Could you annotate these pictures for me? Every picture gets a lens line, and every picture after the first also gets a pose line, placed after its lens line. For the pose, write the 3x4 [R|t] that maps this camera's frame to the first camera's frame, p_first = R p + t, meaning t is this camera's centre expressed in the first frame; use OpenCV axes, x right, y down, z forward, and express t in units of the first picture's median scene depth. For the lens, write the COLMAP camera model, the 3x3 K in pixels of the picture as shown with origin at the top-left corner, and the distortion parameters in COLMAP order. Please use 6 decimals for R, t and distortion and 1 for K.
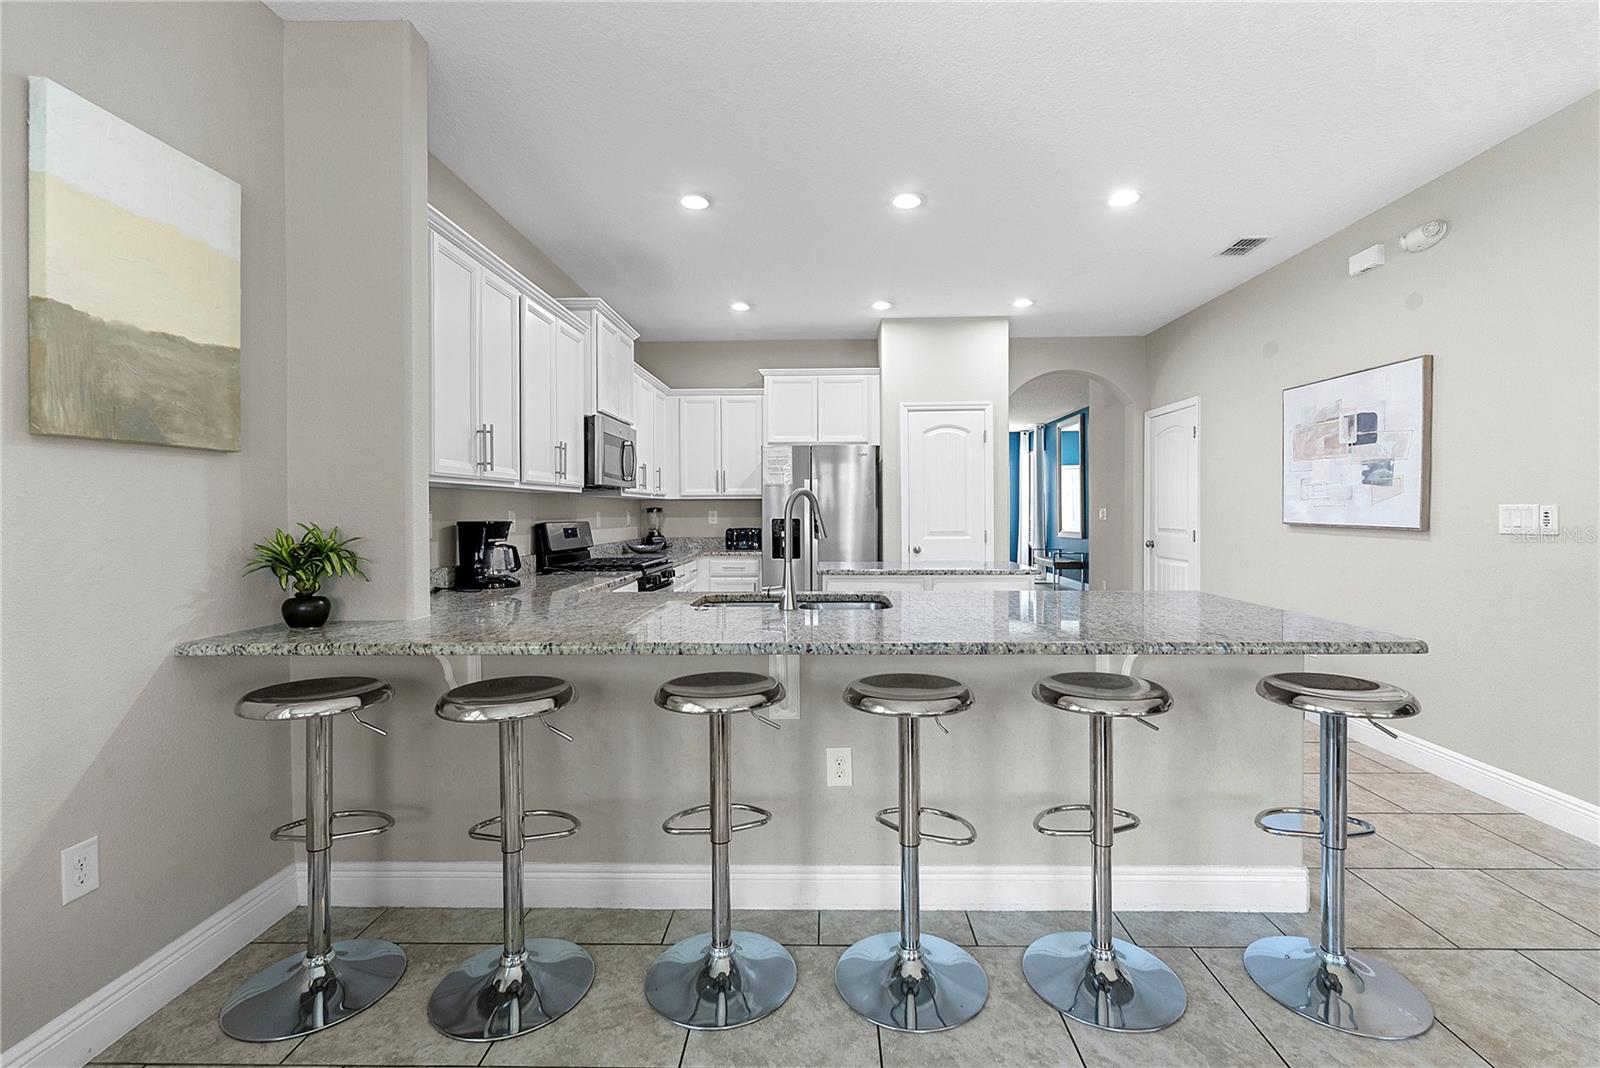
lens RADIAL K [[715.8, 0, 810.6], [0, 715.8, 511.0], [0, 0, 1]] dist [-0.007126, 0.002441]
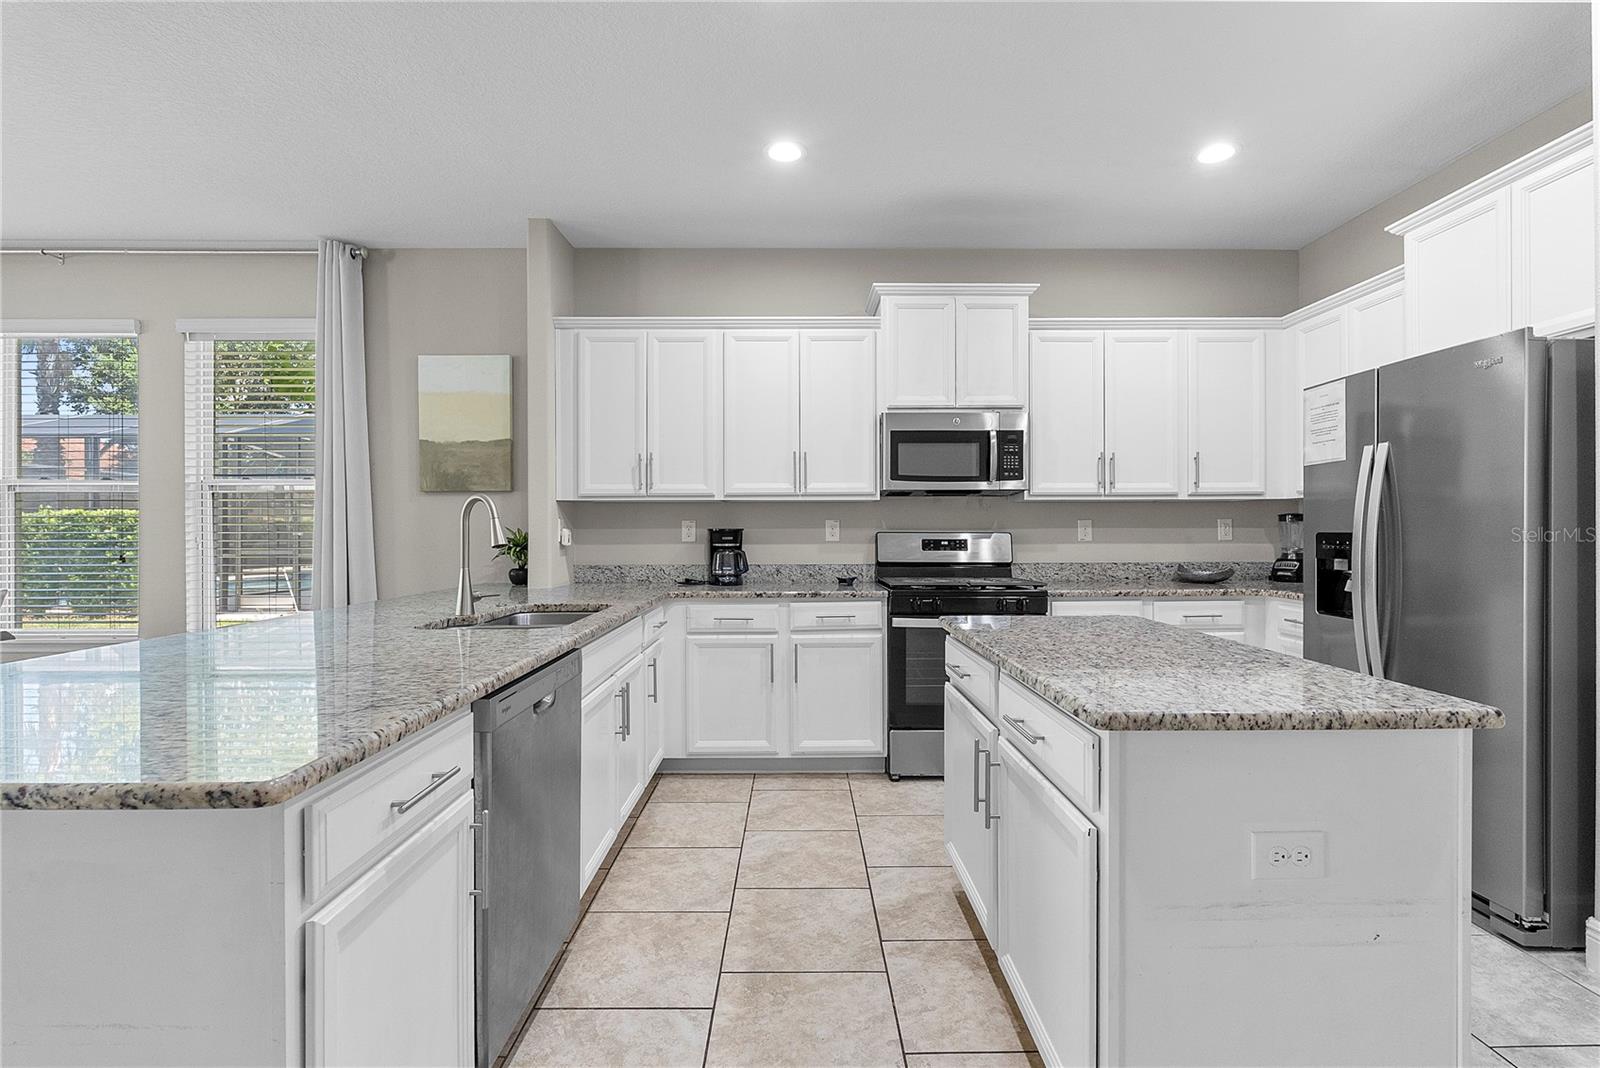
lens RADIAL K [[715.8, 0, 807.2], [0, 715.8, 530.0], [0, 0, 1]] dist [-0.007126, 0.002441]
pose [[0.043083, 0.004870, -0.999060, 0.618427], [0.002860, 0.999983, 0.004998, 0.008752], [0.999067, -0.003073, 0.043069, 0.895393]]
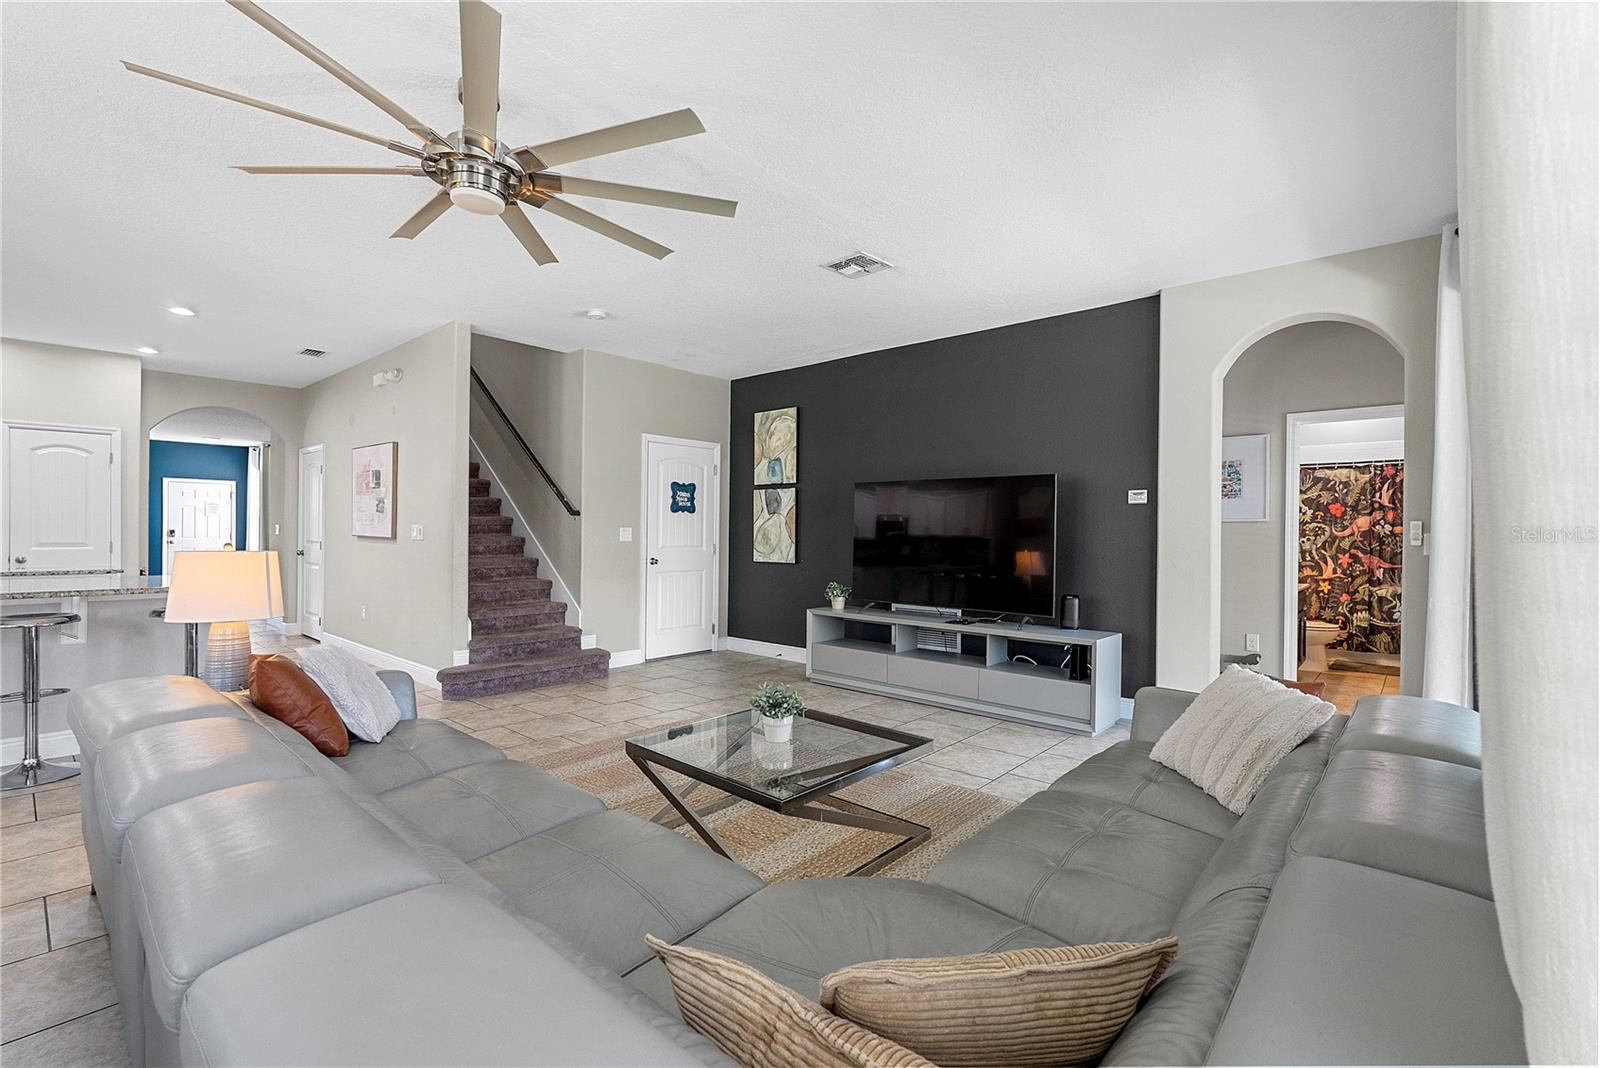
lens RADIAL K [[715.8, 0, 812.9], [0, 715.8, 533.4], [0, 0, 1]] dist [-0.007126, 0.002441]
pose [[0.637913, 0.009111, 0.770055, 0.124587], [-0.011684, 0.999929, -0.002152, 0.005102], [-0.770020, -0.007625, 0.637974, -0.827091]]
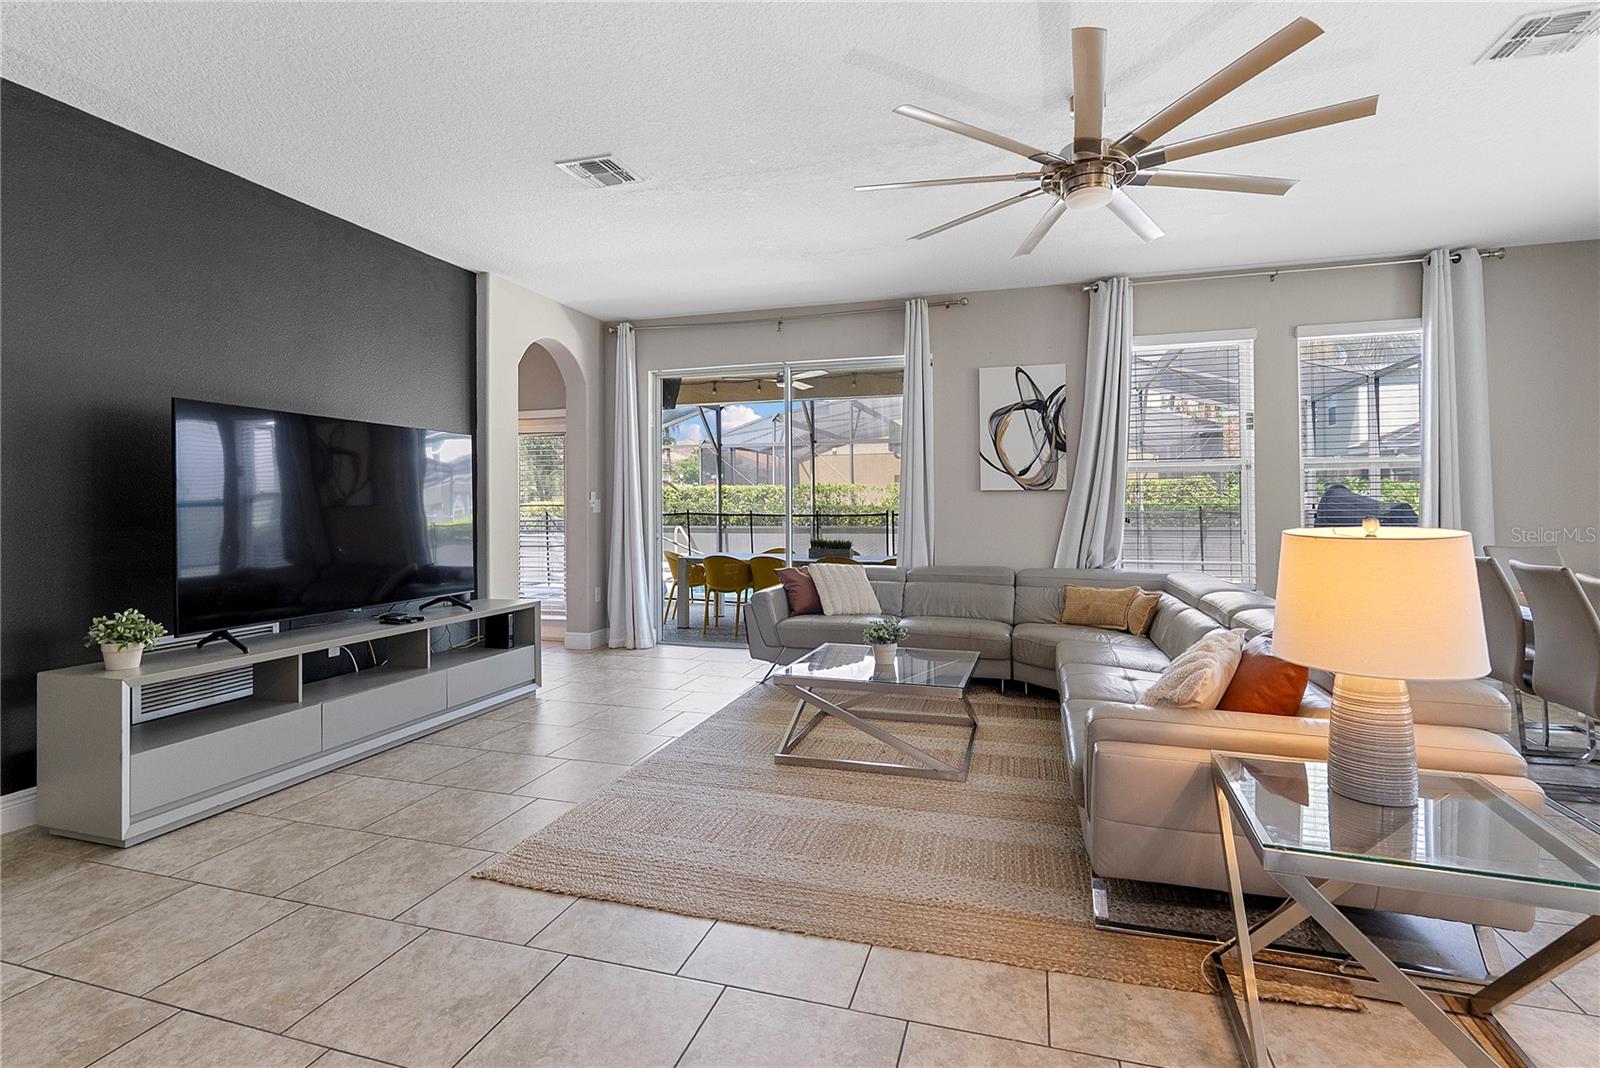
lens RADIAL K [[763.4, 0, 797.9], [0, 763.4, 497.4], [0, 0, 1]] dist [-0.011721, 0.002384]
pose [[-0.963053, 0.011848, 0.269052, 0.502735], [0.009115, 0.999893, -0.011403, 0.009597], [-0.269159, -0.008529, -0.963058, 0.615743]]
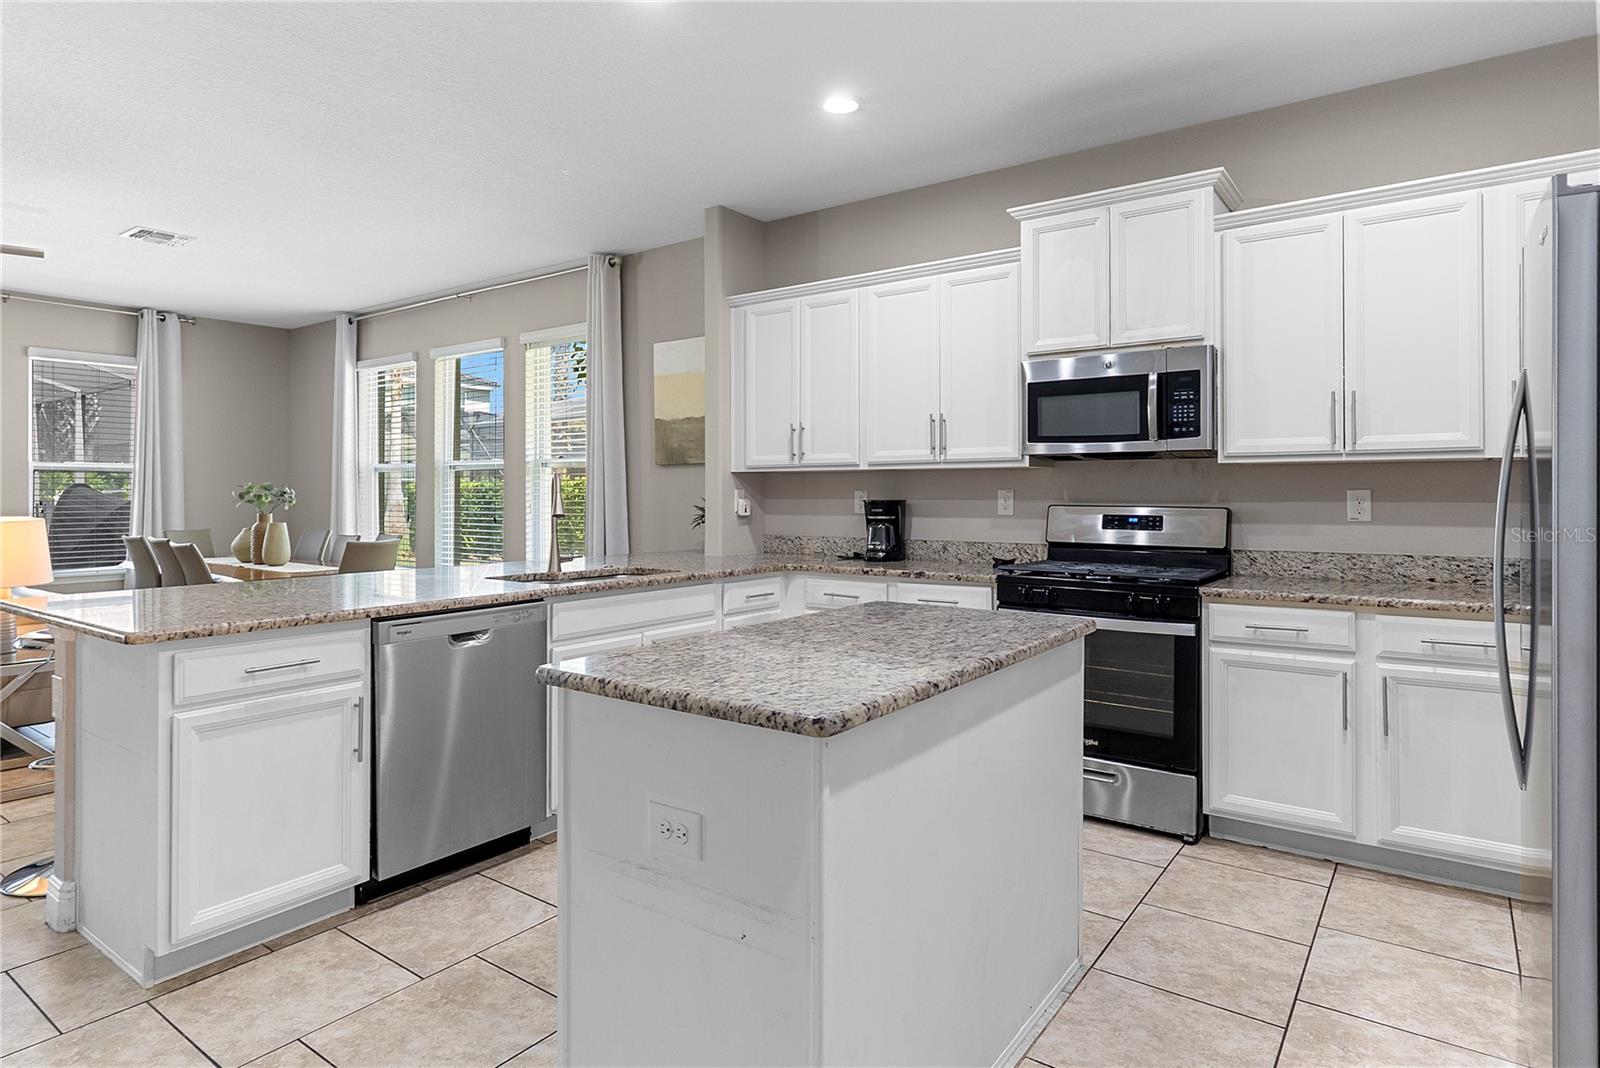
lens RADIAL K [[884.0, 0, 810.4], [0, 884.0, 487.5], [0, 0, 1]] dist [-0.001215, -0.002857]
pose [[-0.554577, -0.002036, -0.832130, 0.614742], [0.003151, 0.999985, -0.004547, 0.000660], [0.832127, -0.005144, -0.554562, 1.375835]]
